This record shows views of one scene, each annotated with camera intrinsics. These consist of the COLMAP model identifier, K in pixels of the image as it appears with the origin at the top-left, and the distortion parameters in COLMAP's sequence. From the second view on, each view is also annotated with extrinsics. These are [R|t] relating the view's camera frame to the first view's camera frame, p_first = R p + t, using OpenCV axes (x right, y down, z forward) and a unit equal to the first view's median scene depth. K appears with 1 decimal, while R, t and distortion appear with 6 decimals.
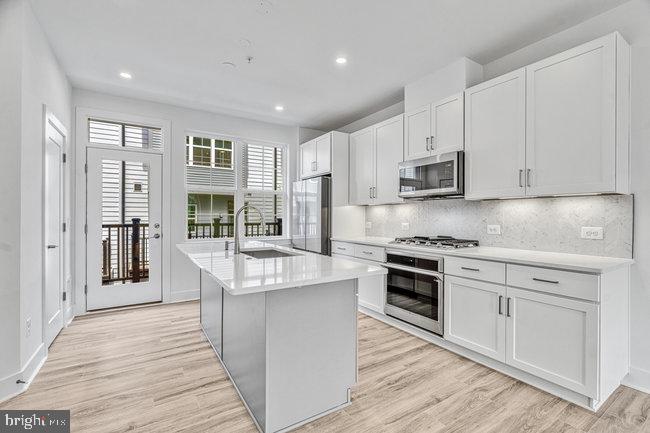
lens RADIAL K [[291.6, 0, 330.4], [0, 291.6, 219.3], [0, 0, 1]] dist [-0.002822, 0.001431]
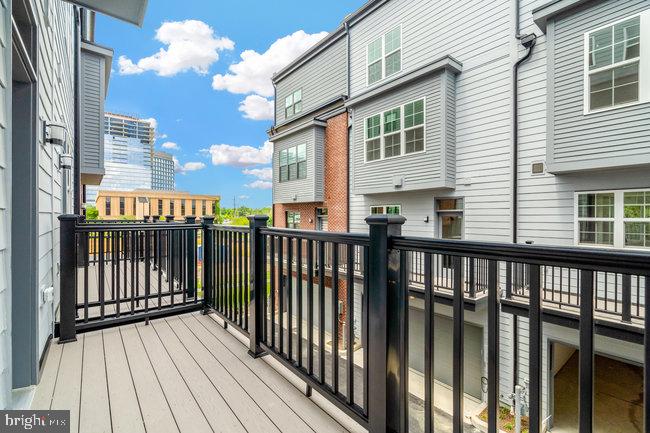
lens RADIAL K [[294.0, 0, 332.6], [0, 294.0, 218.4], [0, 0, 1]] dist [-0.003831, 0.000807]
pose [[0.125559, 0.010619, -0.992029, -0.326649], [-0.002262, 0.999943, 0.010418, -0.029385], [0.992084, 0.000936, 0.125576, 1.735276]]
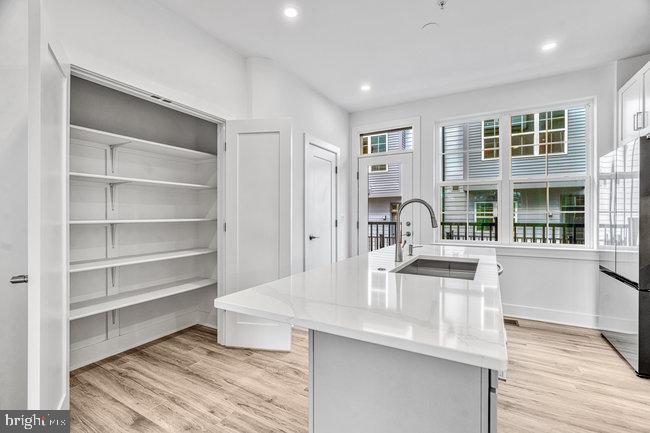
lens RADIAL K [[294.0, 0, 327.4], [0, 294.0, 218.0], [0, 0, 1]] dist [-0.003831, 0.000807]
pose [[0.467917, 0.006572, -0.883748, 0.222390], [-0.006745, 0.999970, 0.003865, -0.000974], [0.883747, 0.004152, 0.467947, 0.343179]]
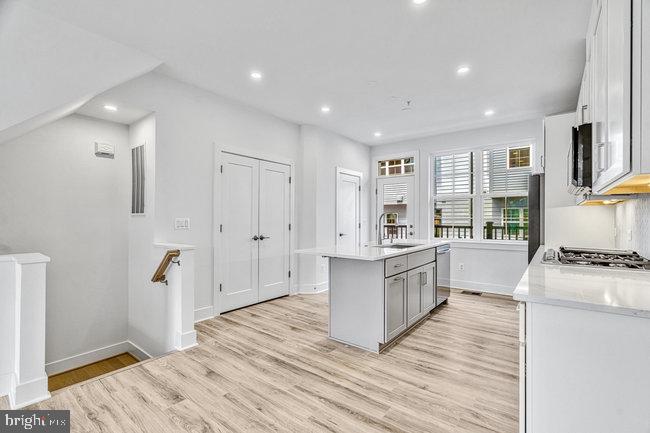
lens RADIAL K [[294.0, 0, 331.0], [0, 294.0, 226.3], [0, 0, 1]] dist [-0.003831, 0.000807]
pose [[0.341006, 0.018731, -0.939875, 0.775488], [-0.007641, 0.999824, 0.017153, 0.000052], [0.940030, 0.001332, 0.341089, 0.181898]]
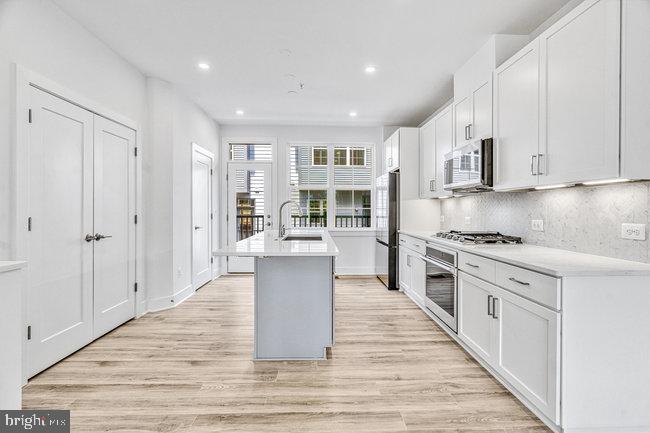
lens RADIAL K [[294.0, 0, 328.8], [0, 294.0, 215.0], [0, 0, 1]] dist [-0.003831, 0.000807]
pose [[0.861934, 0.010105, -0.506920, 0.423068], [-0.006735, 0.999941, 0.008482, 0.001922], [0.506976, -0.003897, 0.861951, -0.043947]]
